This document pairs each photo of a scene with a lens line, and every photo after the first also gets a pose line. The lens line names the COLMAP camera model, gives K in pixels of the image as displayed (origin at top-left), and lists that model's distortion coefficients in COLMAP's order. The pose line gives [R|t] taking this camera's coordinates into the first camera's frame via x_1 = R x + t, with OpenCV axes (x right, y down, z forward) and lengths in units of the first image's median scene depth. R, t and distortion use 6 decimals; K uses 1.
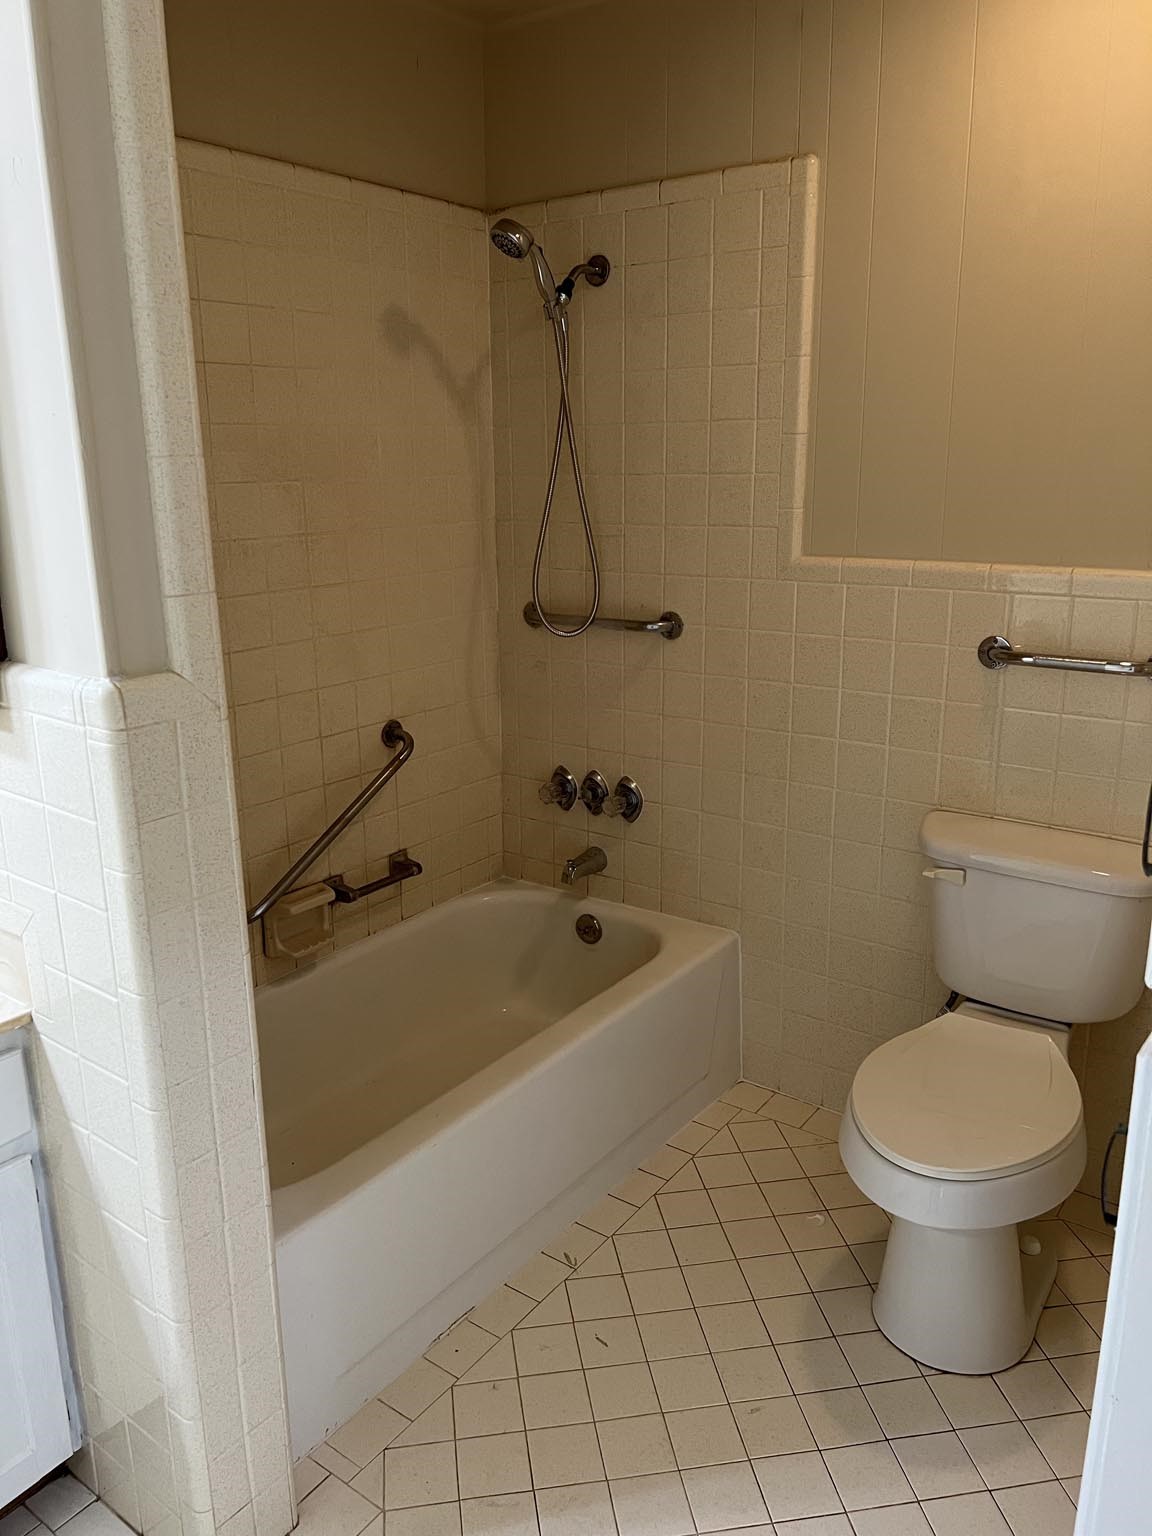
lens RADIAL K [[1178.2, 0, 576.0], [0, 1178.2, 768.0], [0, 0, 1]] dist [0.065974, -0.080457]
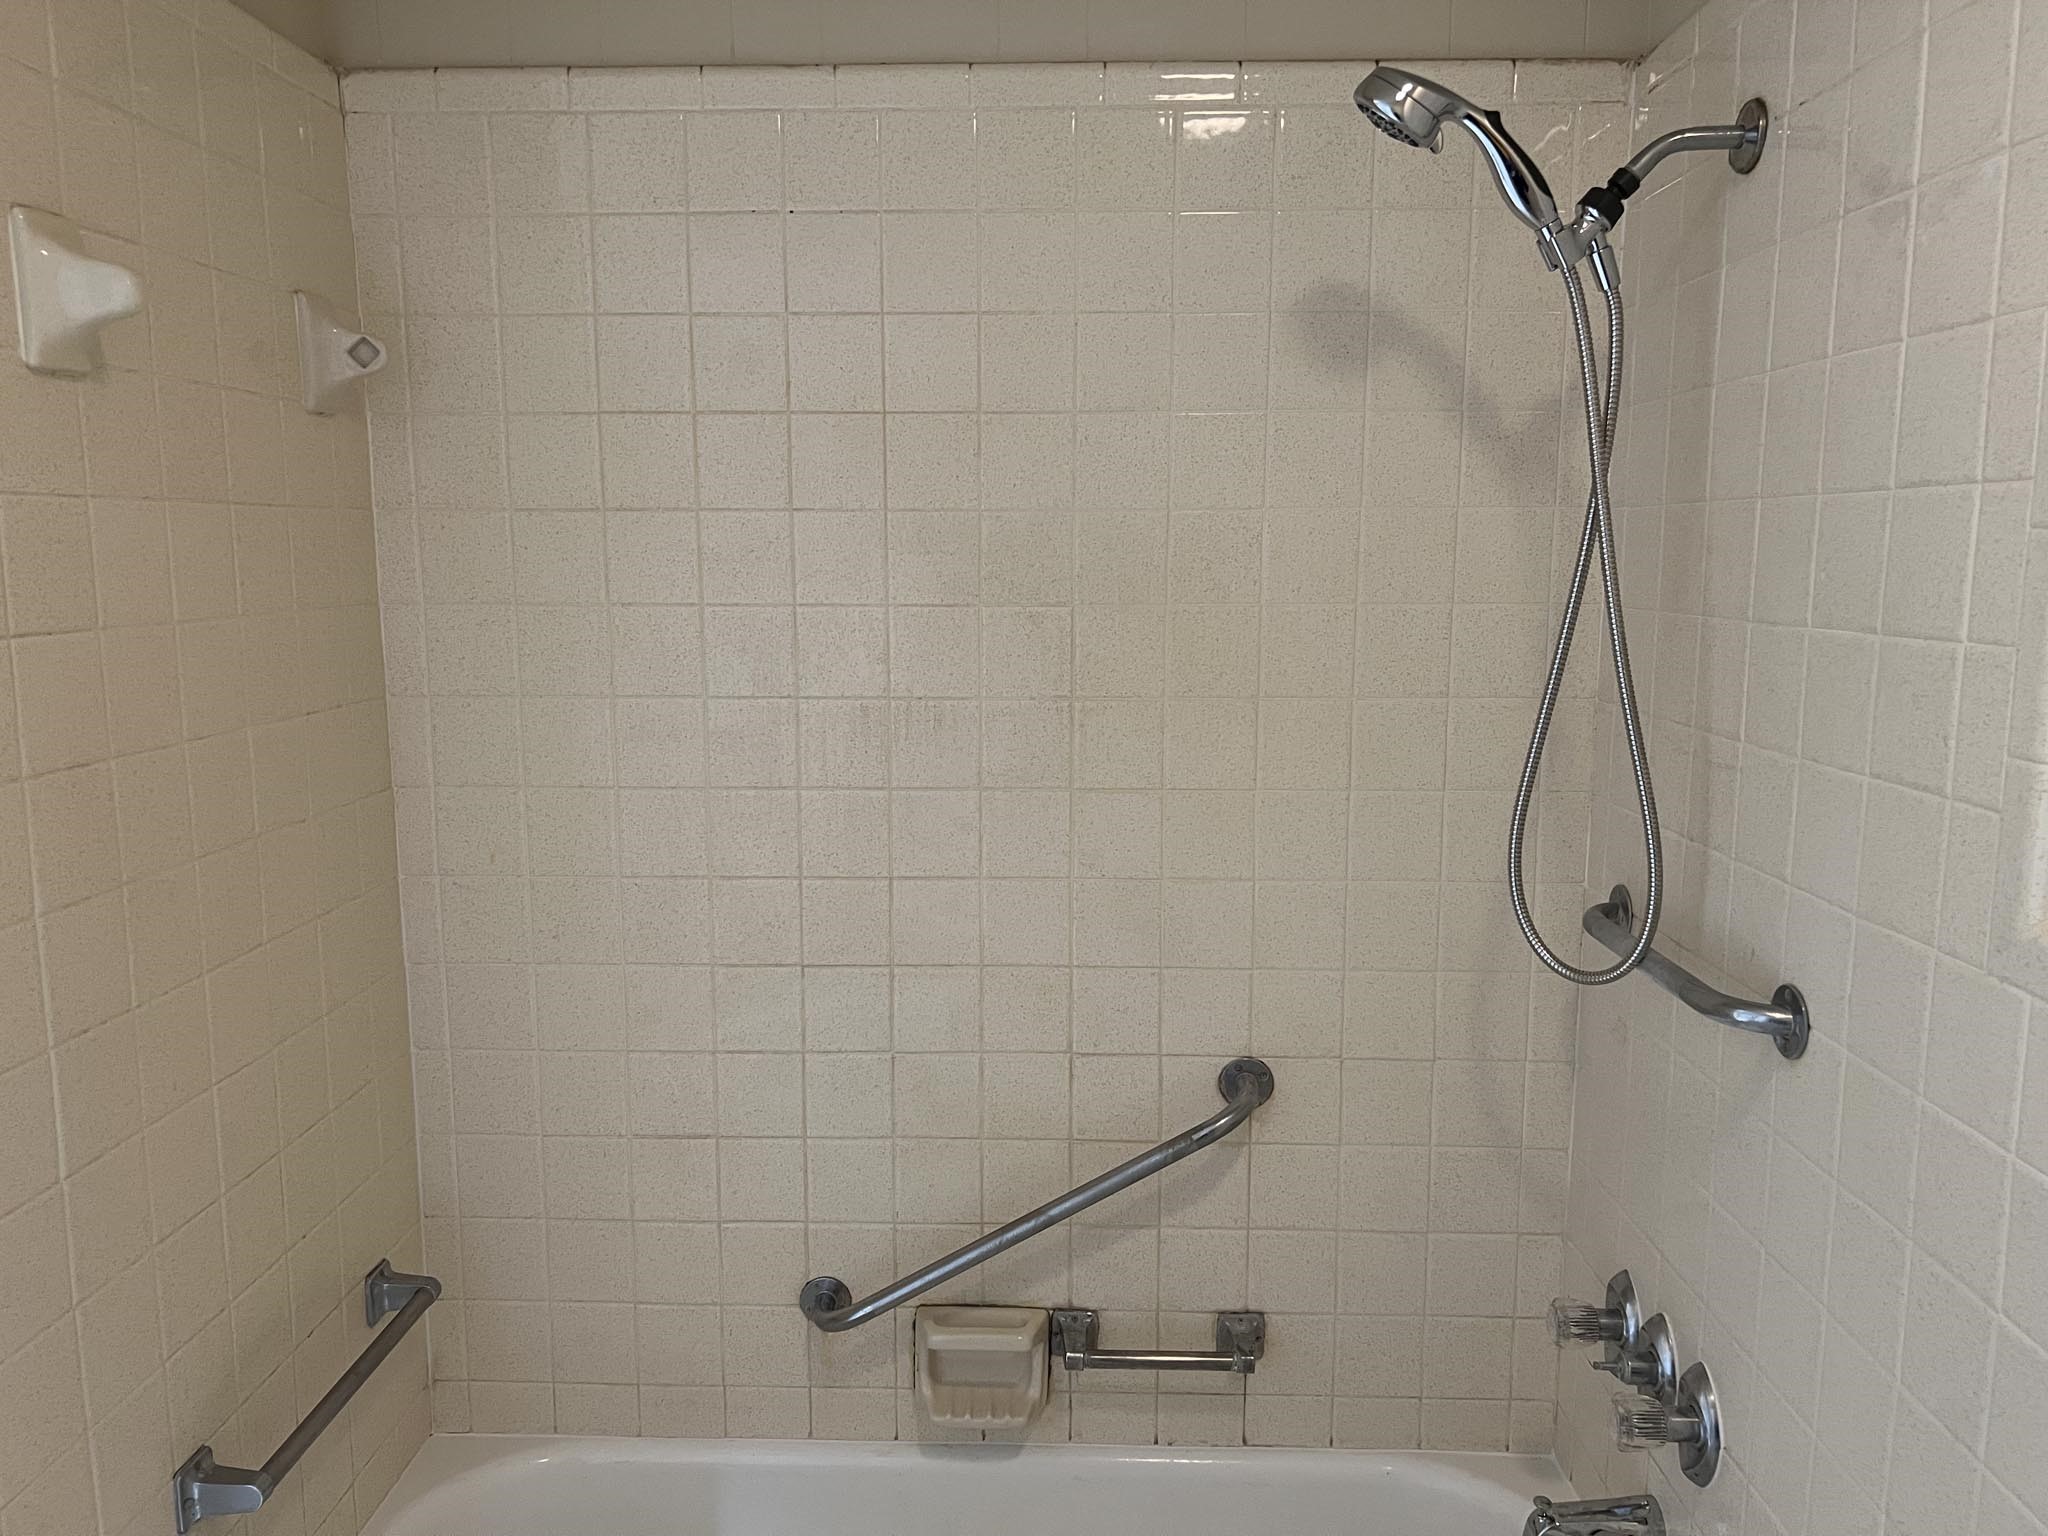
lens RADIAL K [[1570.9, 0, 1024.0], [0, 1570.9, 768.0], [0, 0, 1]] dist [0.065974, -0.080457]
pose [[0.560955, 0.129571, -0.817644, 0.357382], [-0.220006, 0.975492, 0.003647, -0.153696], [0.798077, 0.177841, 0.575713, 0.526317]]
